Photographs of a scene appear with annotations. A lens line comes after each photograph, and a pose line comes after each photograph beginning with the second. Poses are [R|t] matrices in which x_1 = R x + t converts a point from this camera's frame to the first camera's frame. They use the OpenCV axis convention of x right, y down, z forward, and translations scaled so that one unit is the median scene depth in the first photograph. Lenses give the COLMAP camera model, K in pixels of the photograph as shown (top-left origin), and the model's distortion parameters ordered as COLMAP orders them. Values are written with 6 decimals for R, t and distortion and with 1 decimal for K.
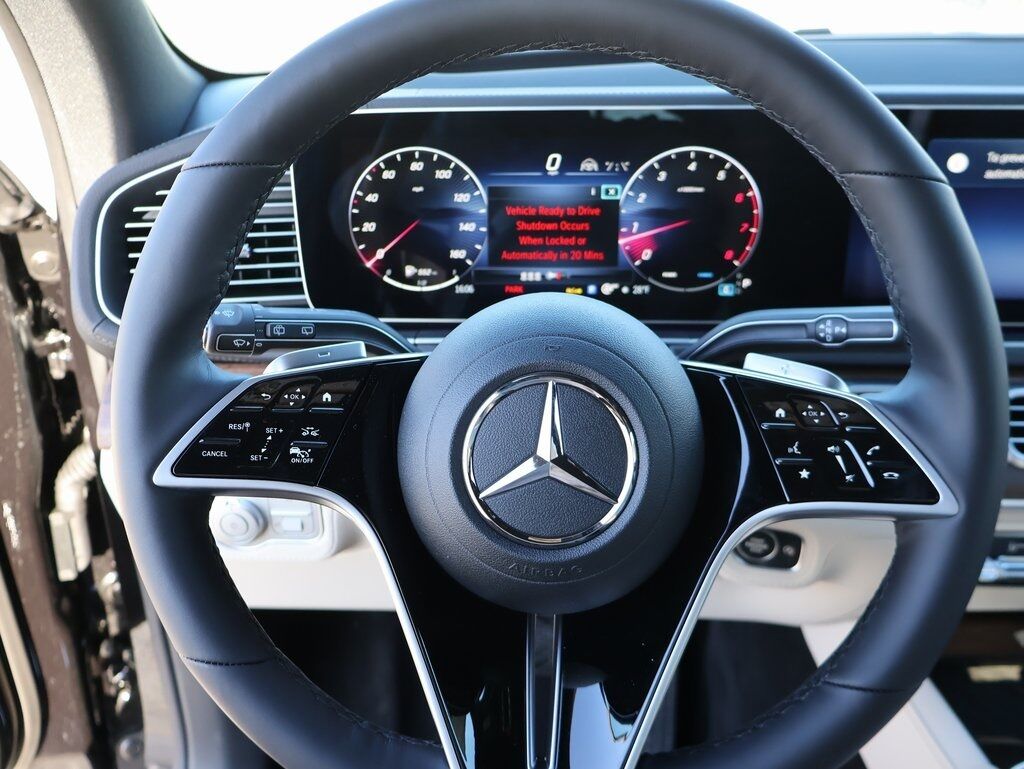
lens RADIAL K [[848.8, 0, 512.5], [0, 848.8, 384.9], [0, 0, 1]] dist [-0.029271, 0.003848]
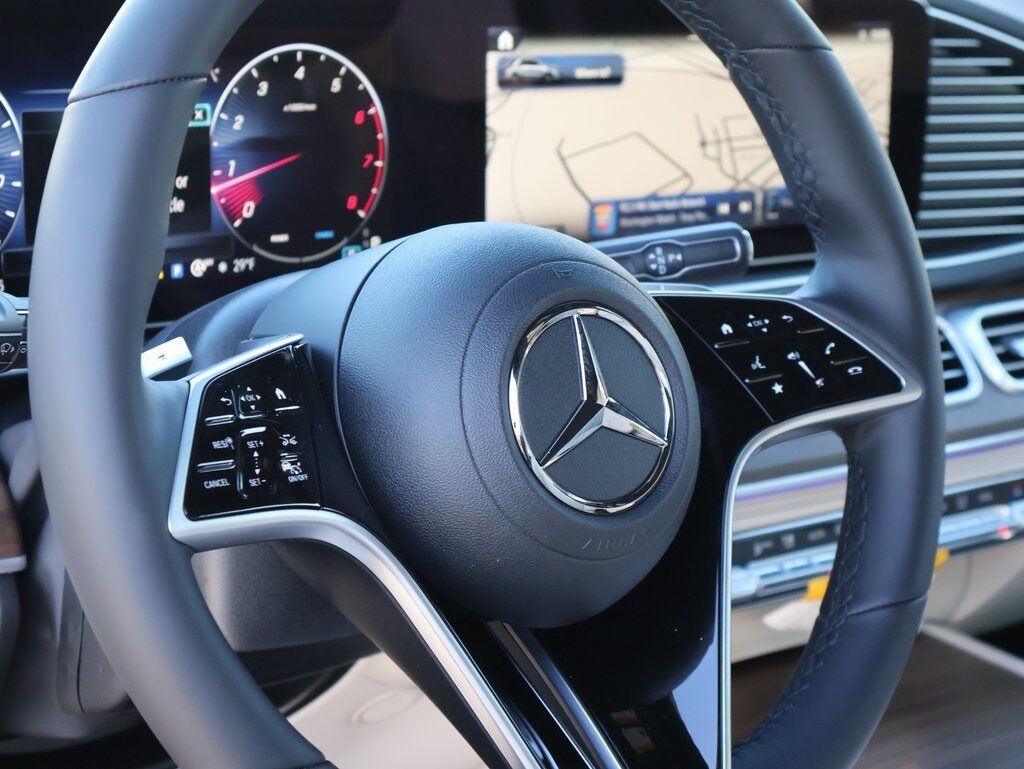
lens RADIAL K [[2074.2, 0, 511.8], [0, 2074.2, 384.2], [0, 0, 1]] dist [-0.108894, 0.000000]
pose [[0.755990, -0.112139, 0.644907, -0.728200], [0.179748, 0.982907, -0.039797, 0.075381], [-0.629420, 0.146007, 0.763225, -0.303312]]
